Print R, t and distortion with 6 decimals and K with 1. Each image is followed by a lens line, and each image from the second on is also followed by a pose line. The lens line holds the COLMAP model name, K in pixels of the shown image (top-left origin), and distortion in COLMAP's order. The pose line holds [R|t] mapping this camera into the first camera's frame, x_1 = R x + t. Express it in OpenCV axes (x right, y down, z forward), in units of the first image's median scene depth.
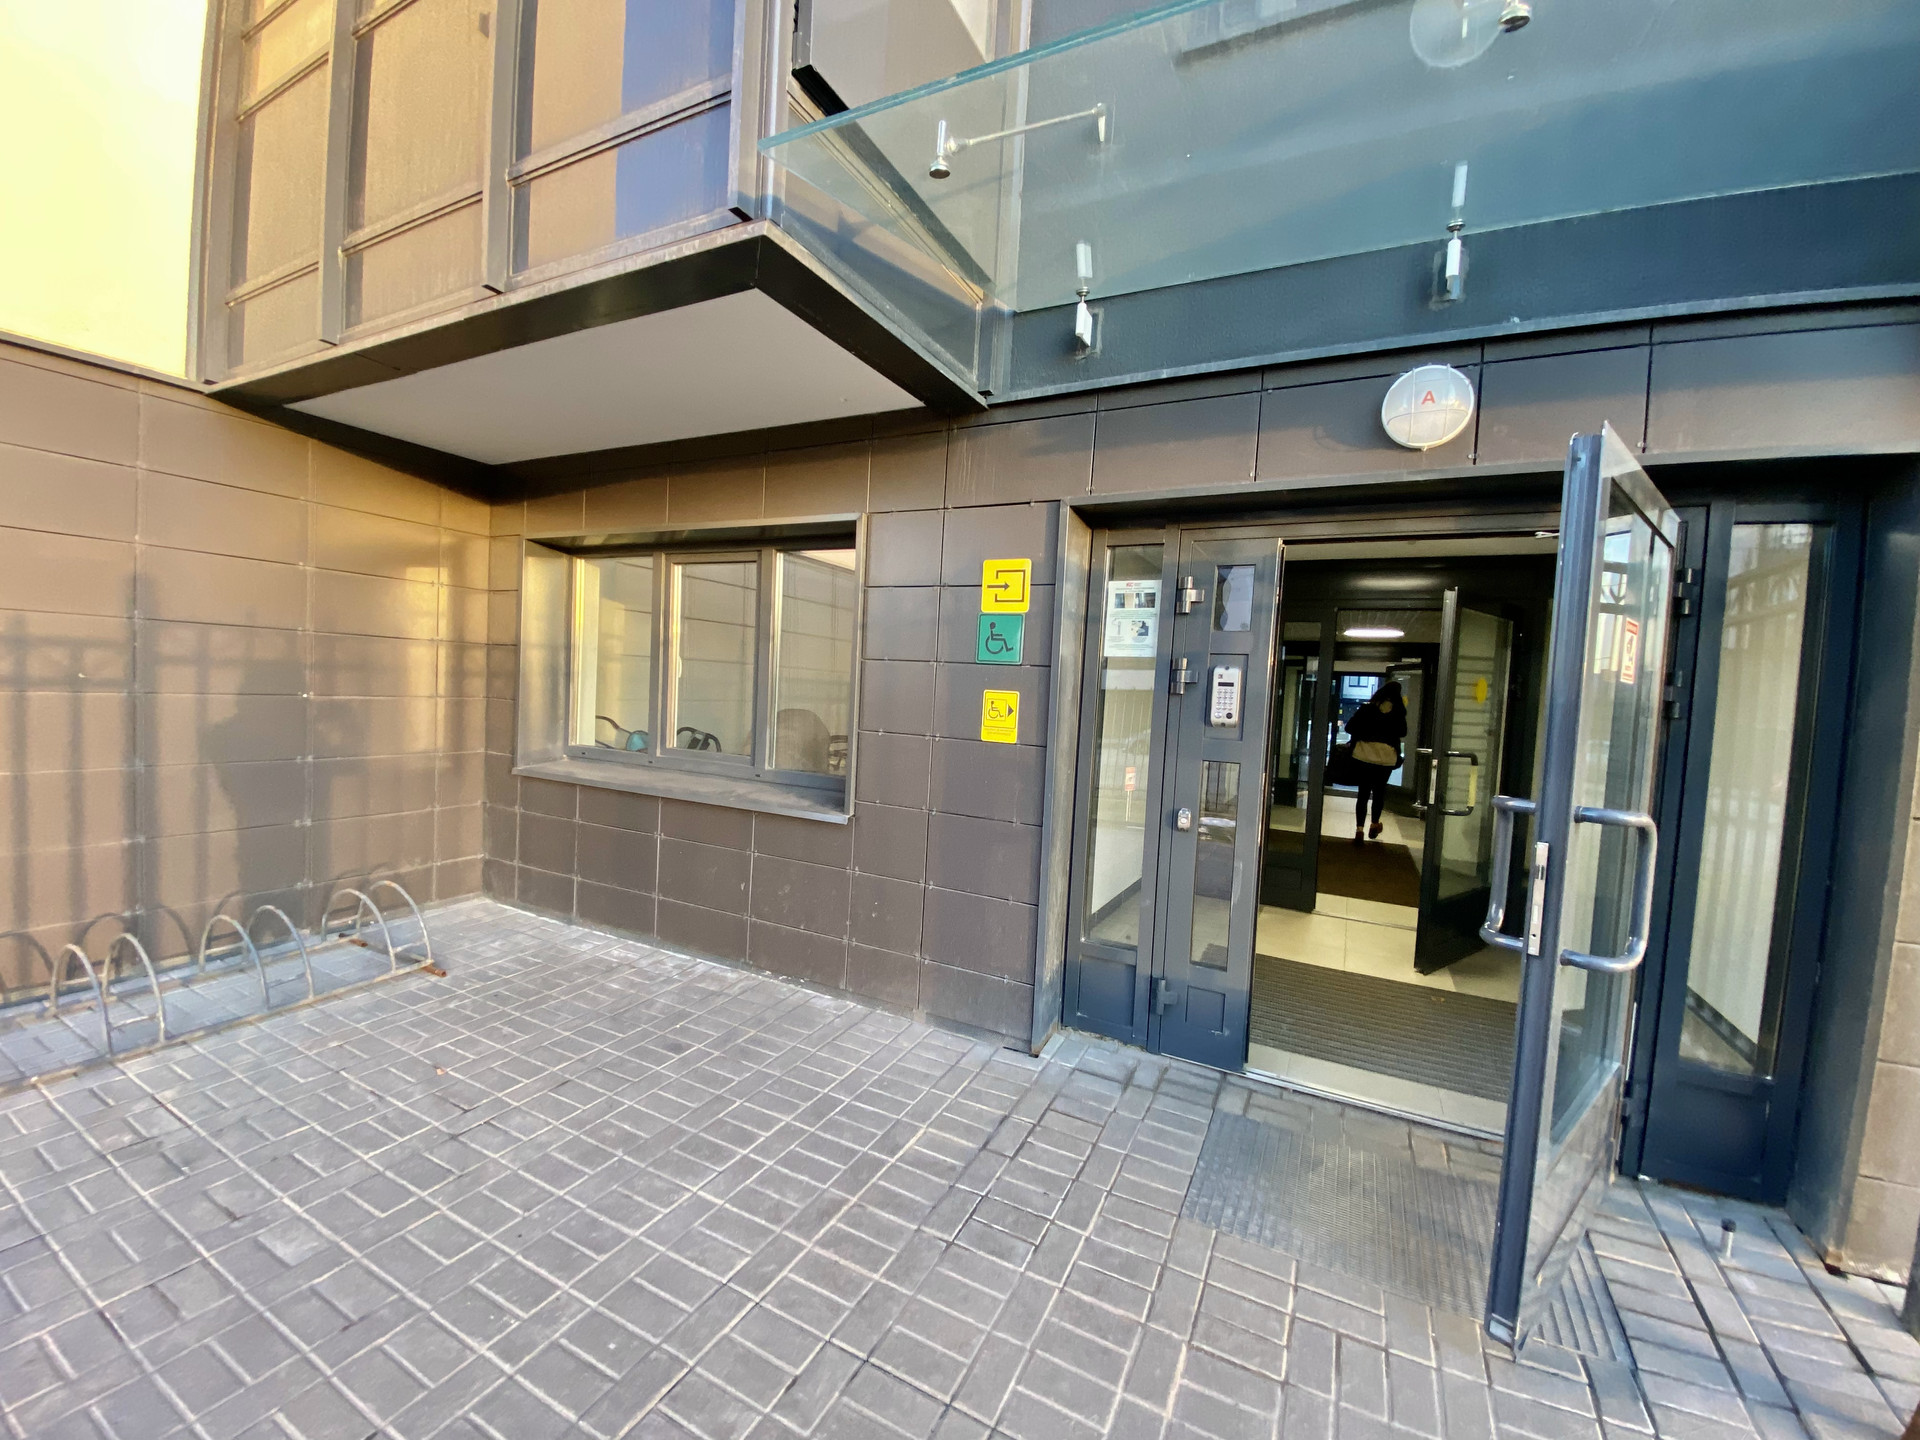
lens RADIAL K [[769.0, 0, 952.8], [0, 769.0, 722.4], [0, 0, 1]] dist [-0.007139, -0.006460]
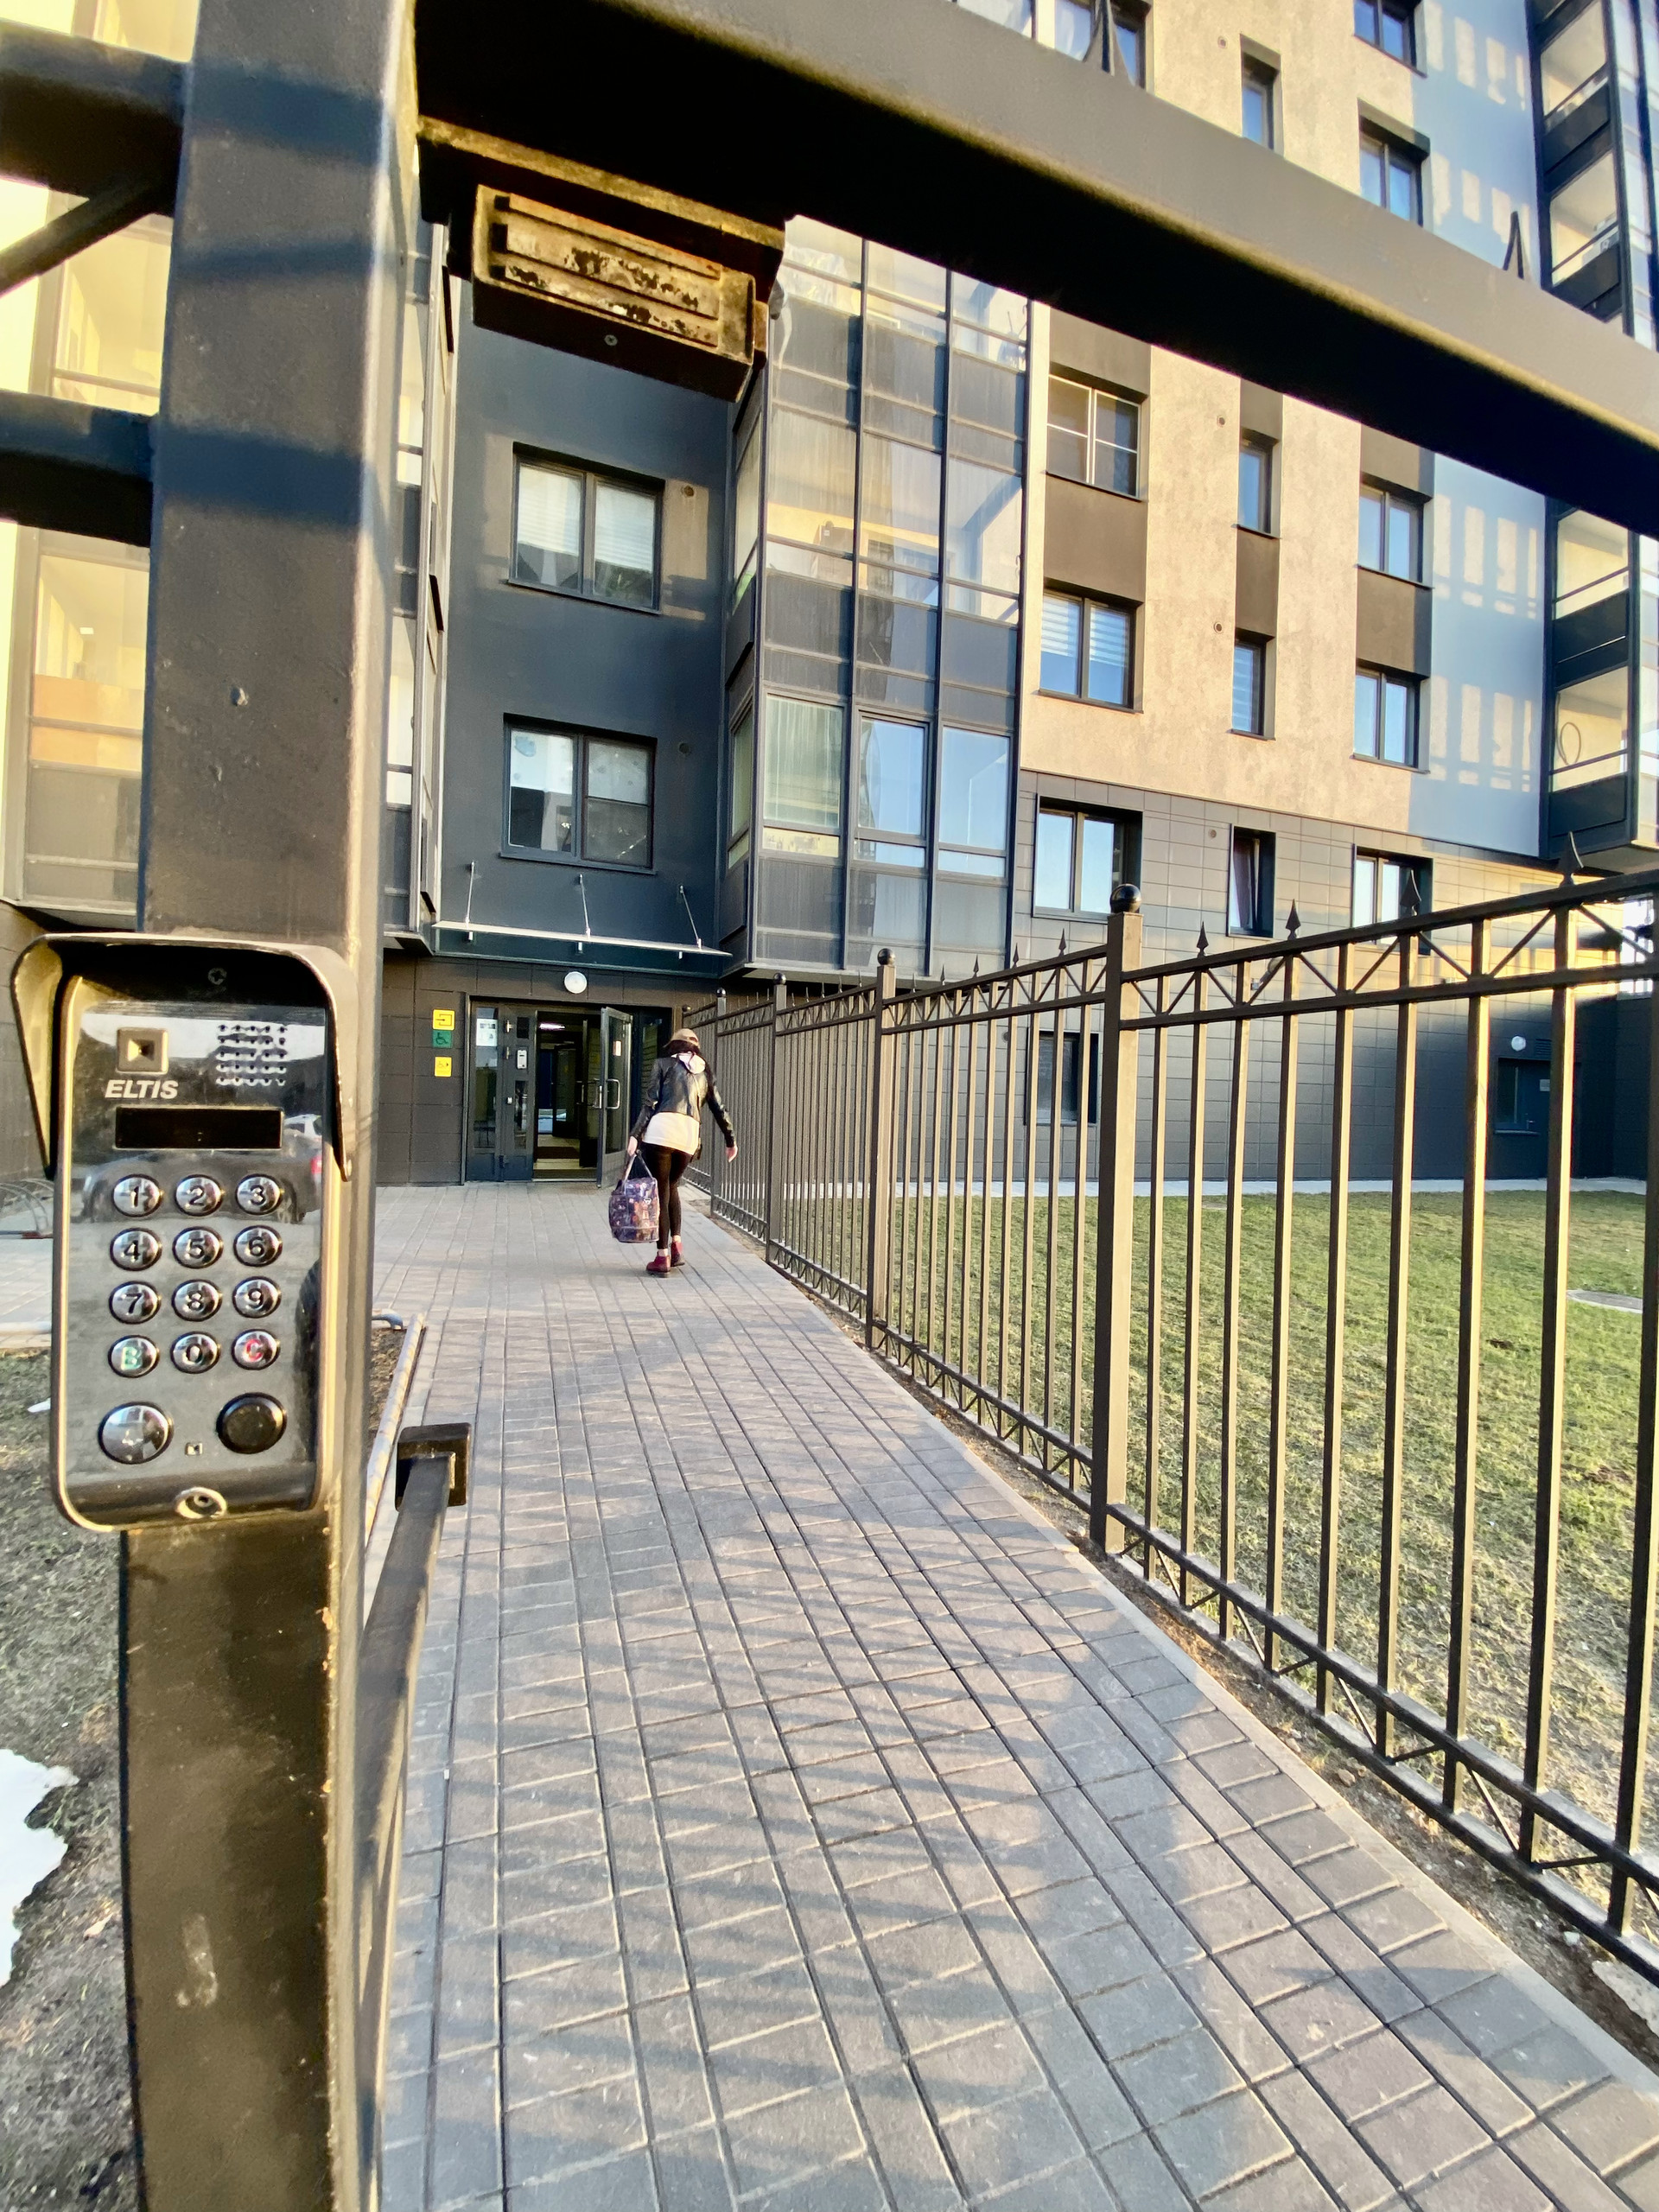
lens RADIAL K [[885.9, 0, 830.5], [0, 885.9, 1097.5], [0, 0, 1]] dist [-0.007139, -0.006460]
pose [[0.676685, -0.038758, 0.735252, -1.349794], [0.043602, 0.998970, 0.012531, 0.124965], [-0.734980, 0.023579, 0.677678, -2.199755]]
